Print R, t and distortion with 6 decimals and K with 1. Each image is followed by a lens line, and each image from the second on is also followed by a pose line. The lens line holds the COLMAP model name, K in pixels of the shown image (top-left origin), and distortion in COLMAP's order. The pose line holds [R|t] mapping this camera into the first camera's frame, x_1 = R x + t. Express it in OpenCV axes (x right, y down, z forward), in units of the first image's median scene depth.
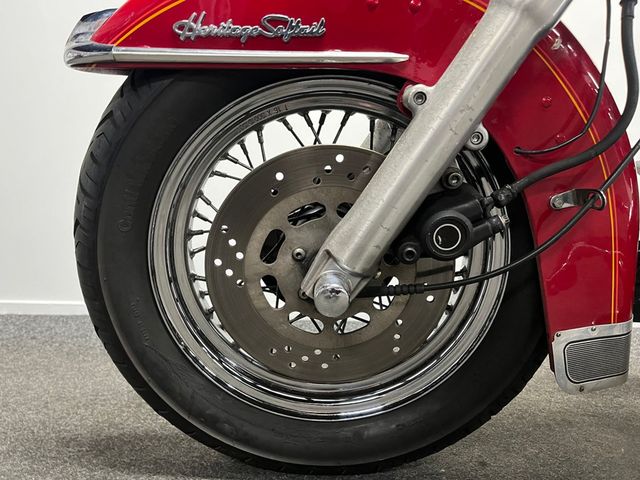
lens RADIAL K [[487.8, 0, 304.8], [0, 487.8, 246.4], [0, 0, 1]] dist [0.050965, -0.052642]
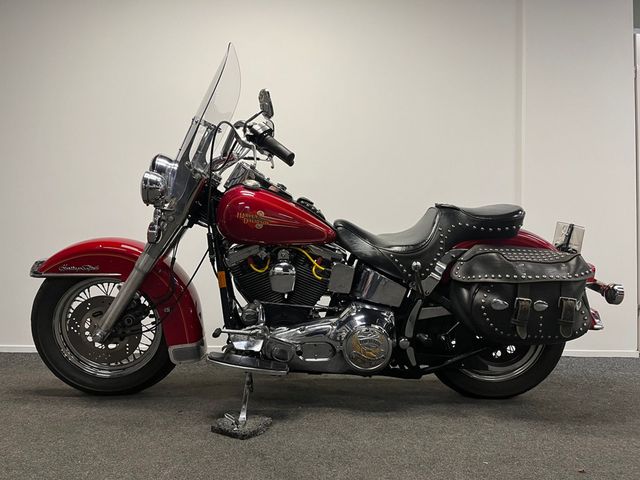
lens RADIAL K [[487.8, 0, 322.6], [0, 487.8, 242.2], [0, 0, 1]] dist [0.050965, -0.052642]
pose [[0.998189, -0.002370, 0.060114, 1.411781], [0.008396, 0.994932, -0.100197, -0.211876], [-0.059572, 0.100521, 0.993150, -2.692615]]
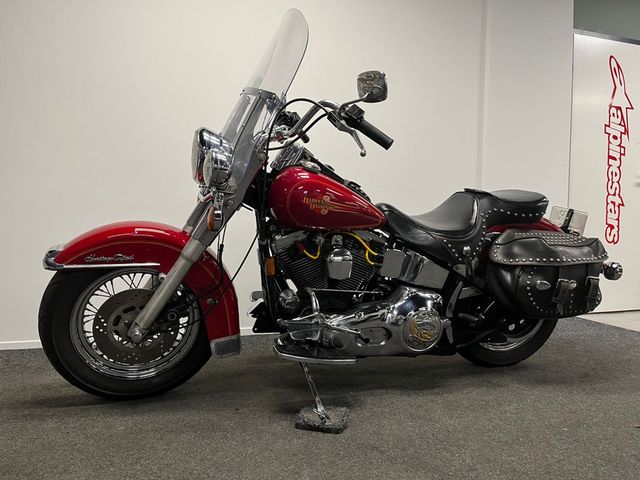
lens RADIAL K [[487.8, 0, 318.4], [0, 487.8, 239.0], [0, 0, 1]] dist [0.050965, -0.052642]
pose [[0.940270, -0.015944, 0.340055, 0.079607], [0.026144, 0.999335, -0.025436, -0.398996], [-0.339423, 0.032807, 0.940061, -2.332319]]
